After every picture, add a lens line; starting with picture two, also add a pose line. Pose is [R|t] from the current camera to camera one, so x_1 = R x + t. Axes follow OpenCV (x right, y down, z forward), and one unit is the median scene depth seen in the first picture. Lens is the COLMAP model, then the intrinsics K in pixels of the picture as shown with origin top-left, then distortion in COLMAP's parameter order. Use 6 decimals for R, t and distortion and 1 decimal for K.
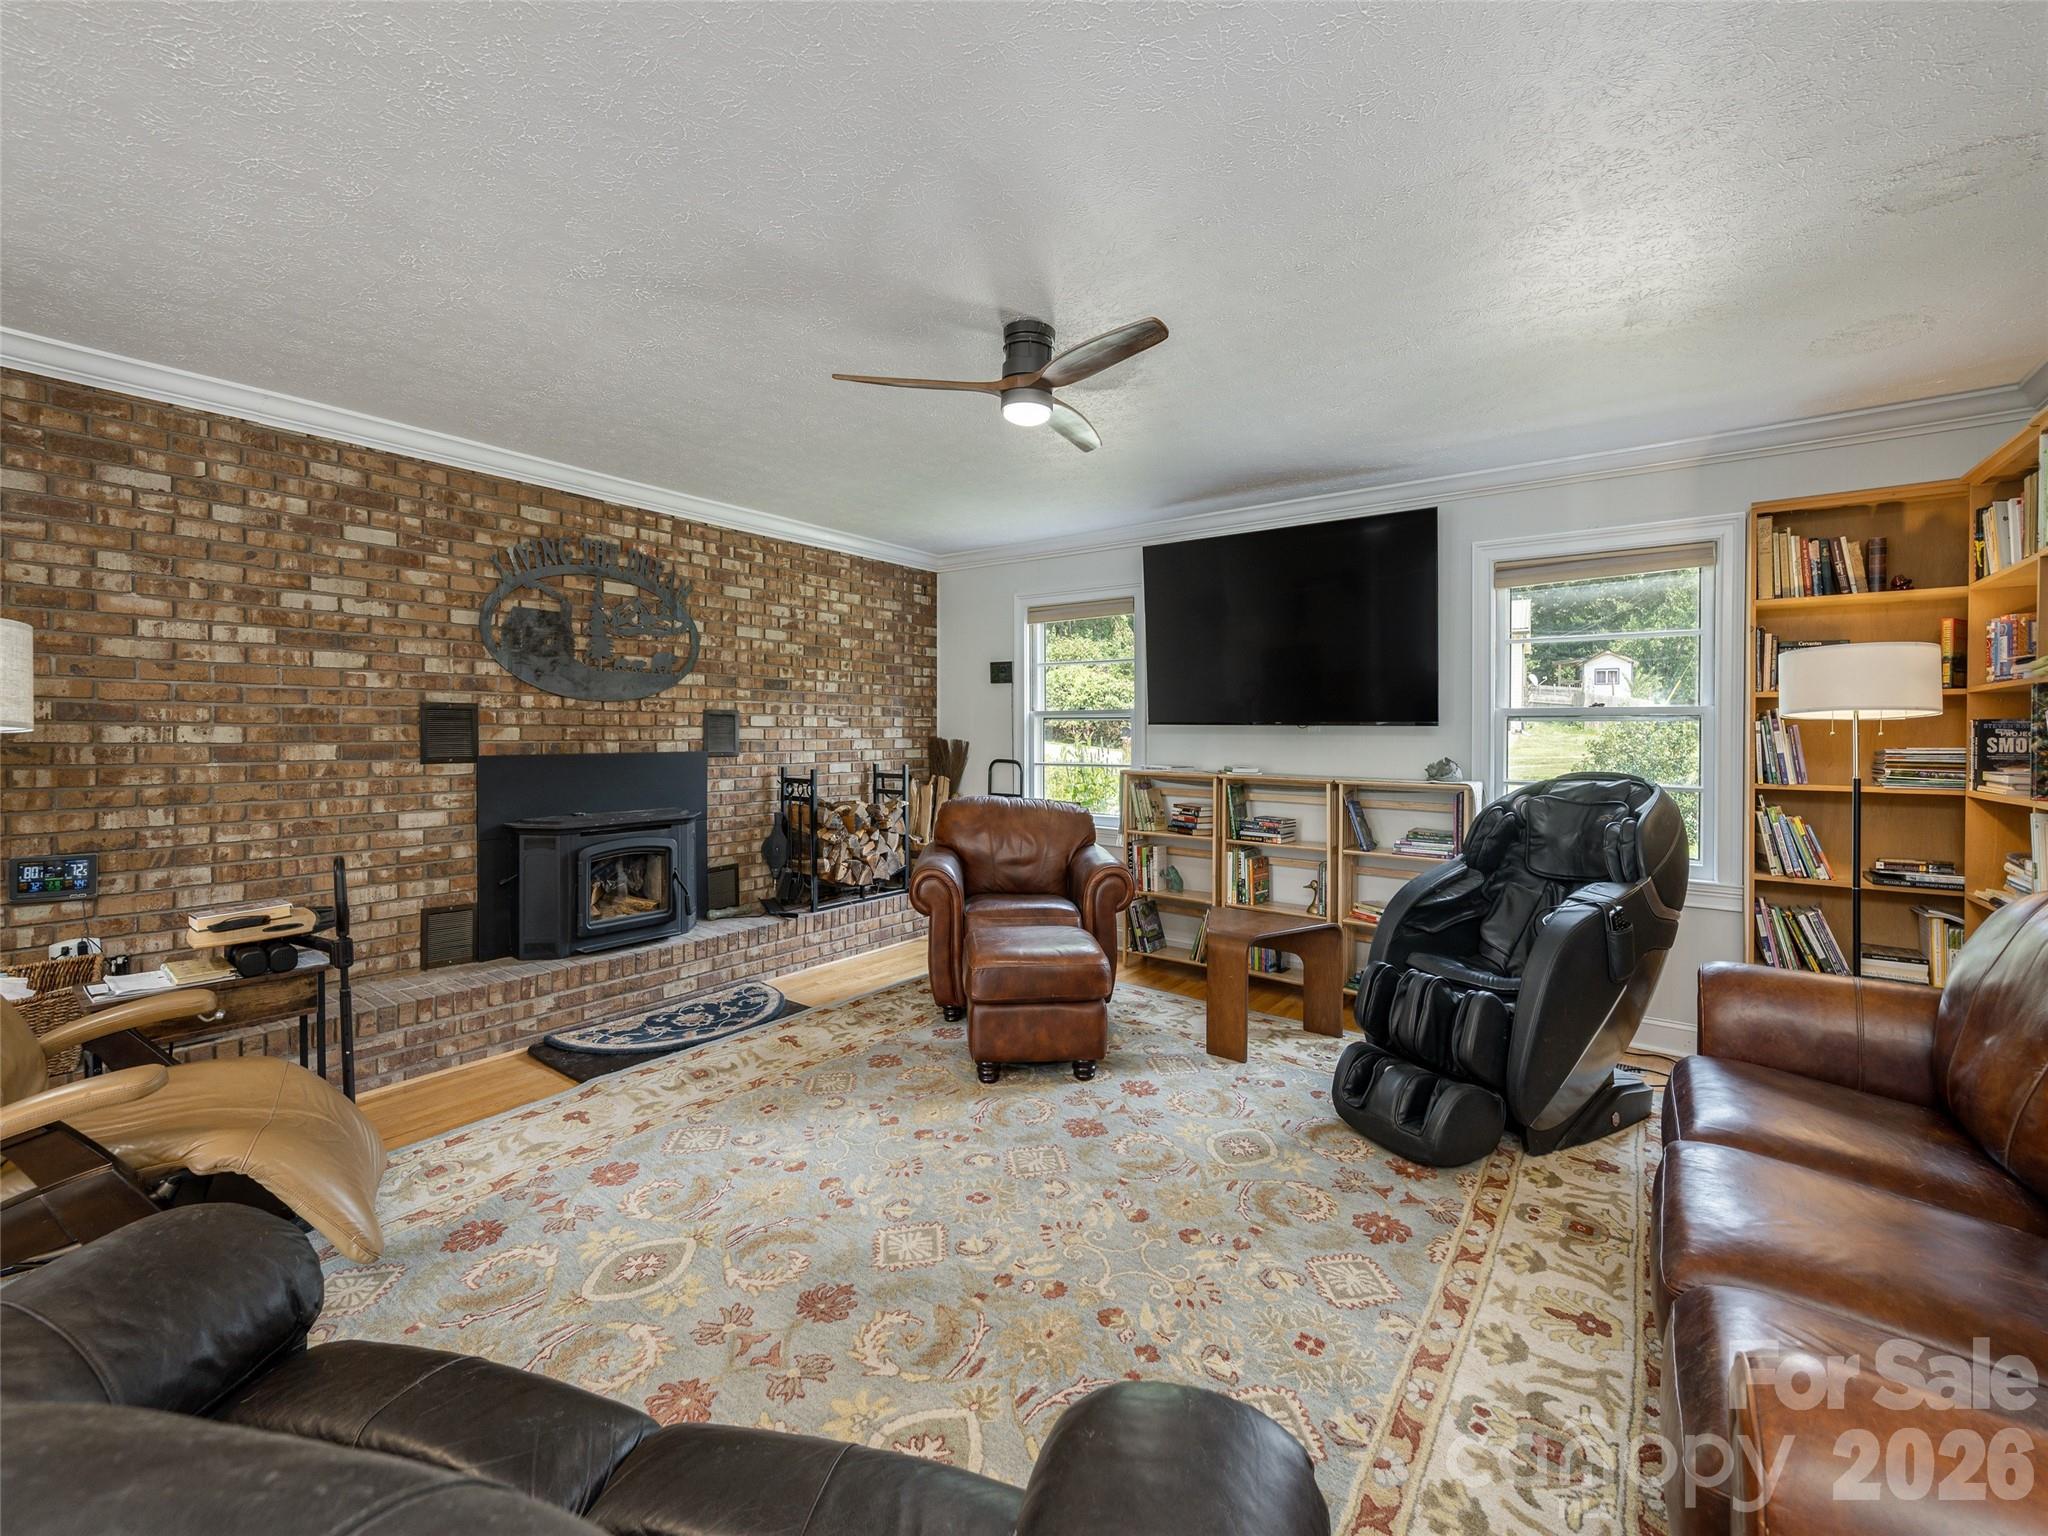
lens RADIAL K [[862.6, 0, 1013.1], [0, 862.6, 738.2], [0, 0, 1]] dist [0.000898, -0.000371]
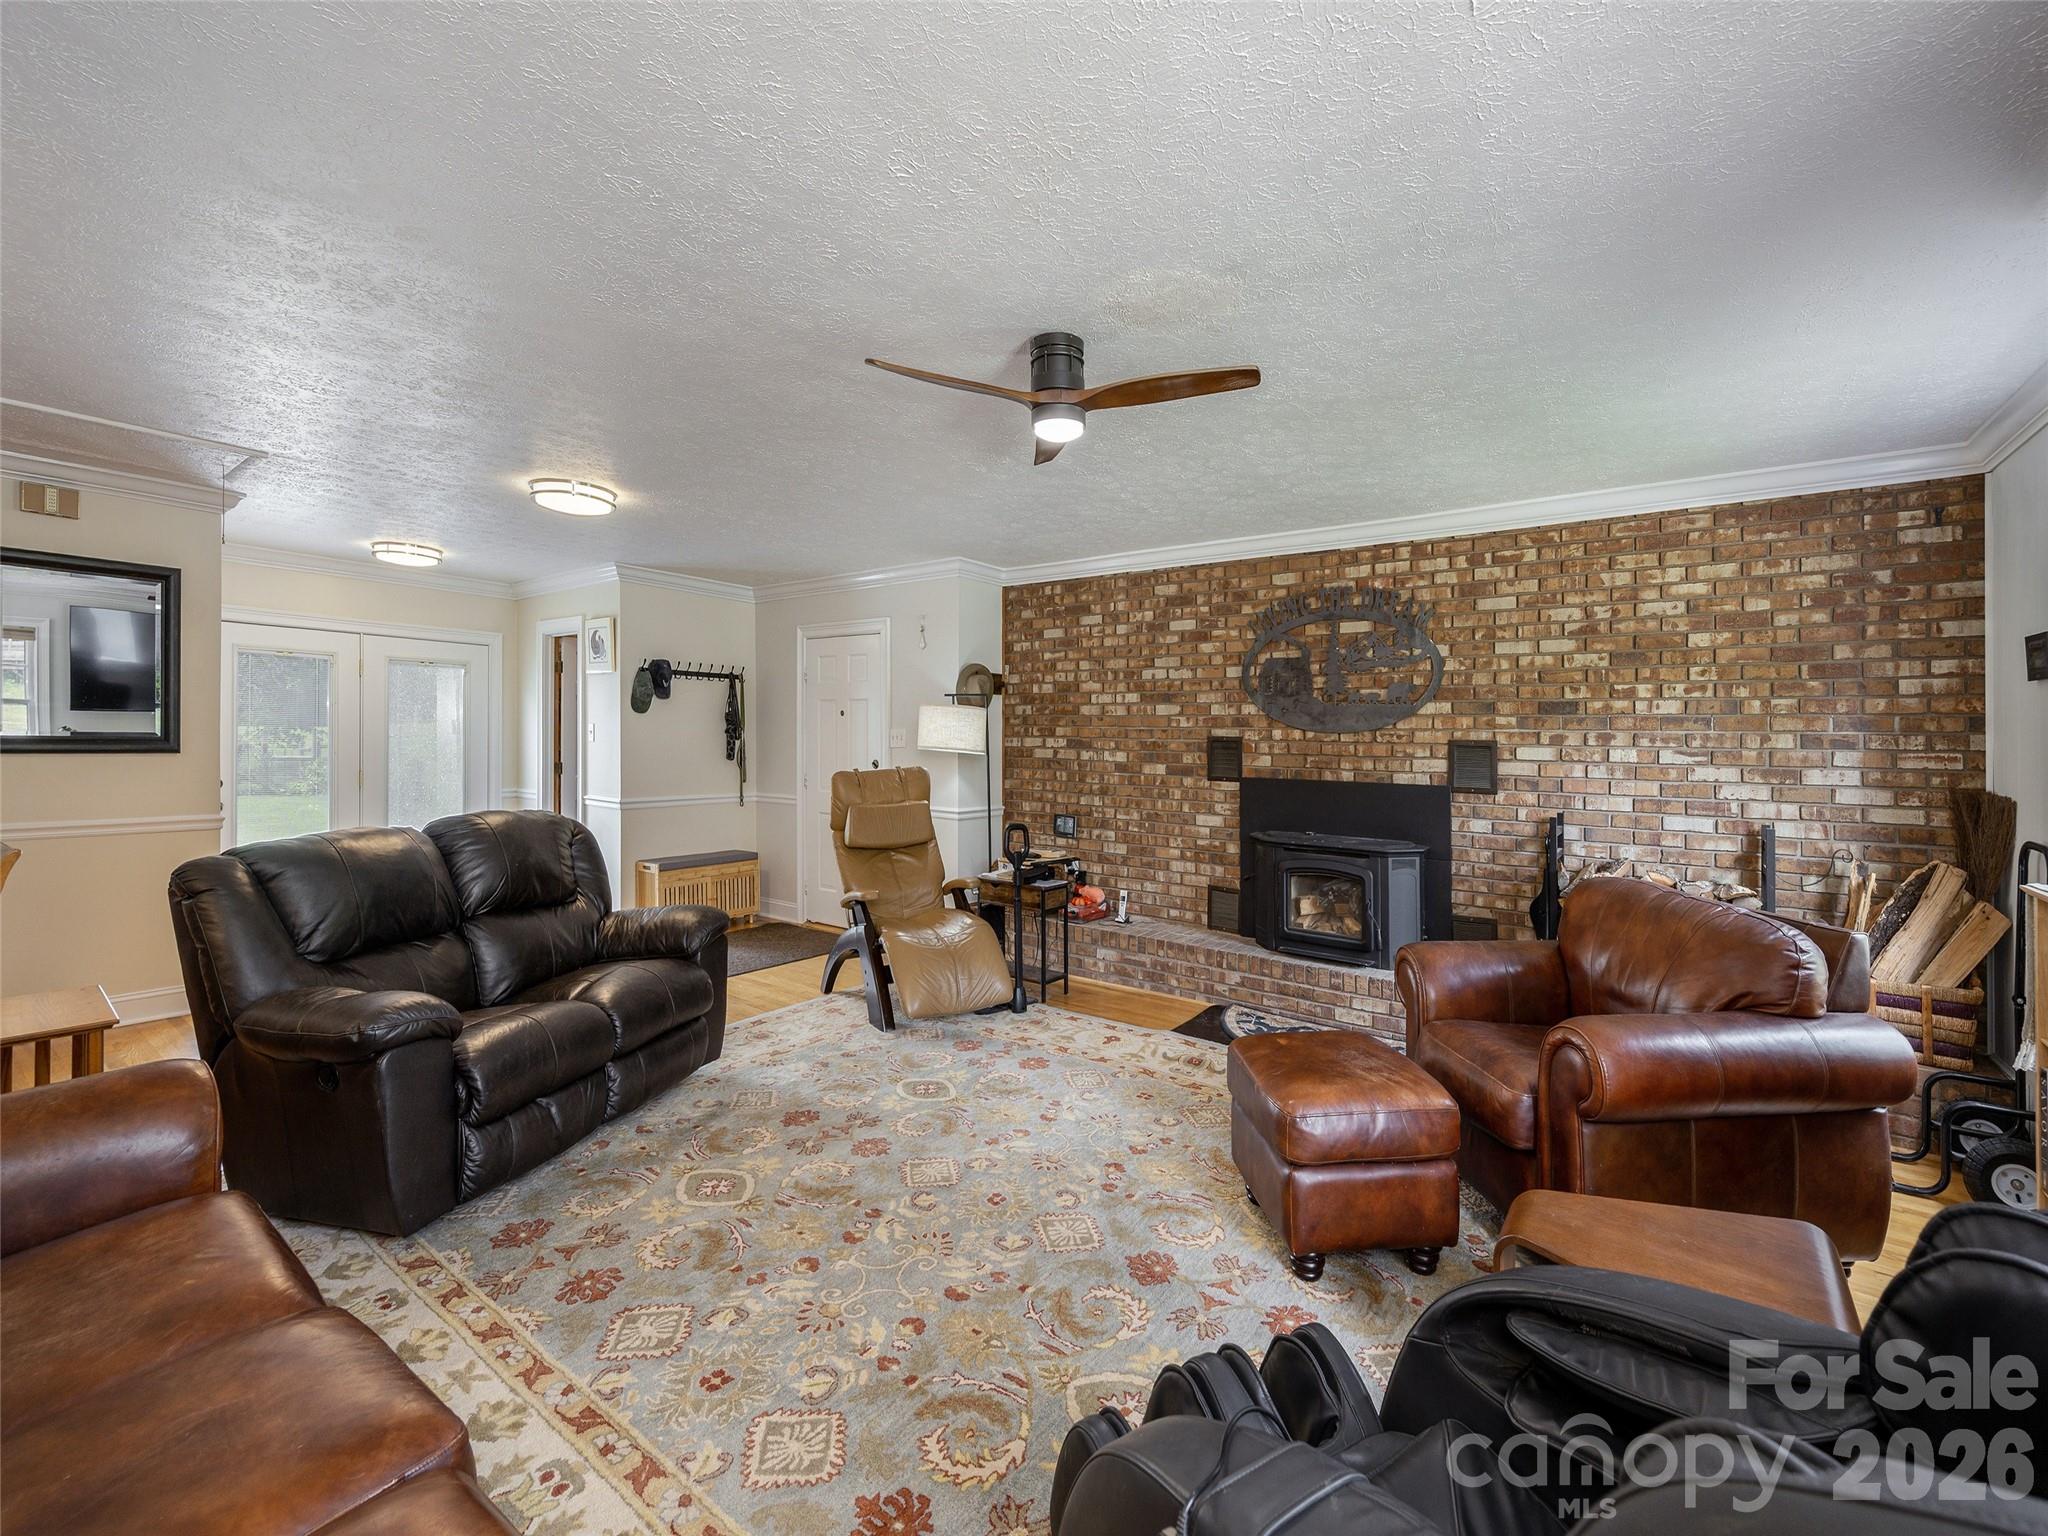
lens RADIAL K [[848.3, 0, 1028.2], [0, 848.3, 756.7], [0, 0, 1]] dist [0.002070, -0.000165]
pose [[0.011302, 0.015015, -0.999823, 0.645879], [-0.027885, 0.999503, 0.014695, -0.019817], [0.999547, 0.027714, 0.011715, 0.652115]]
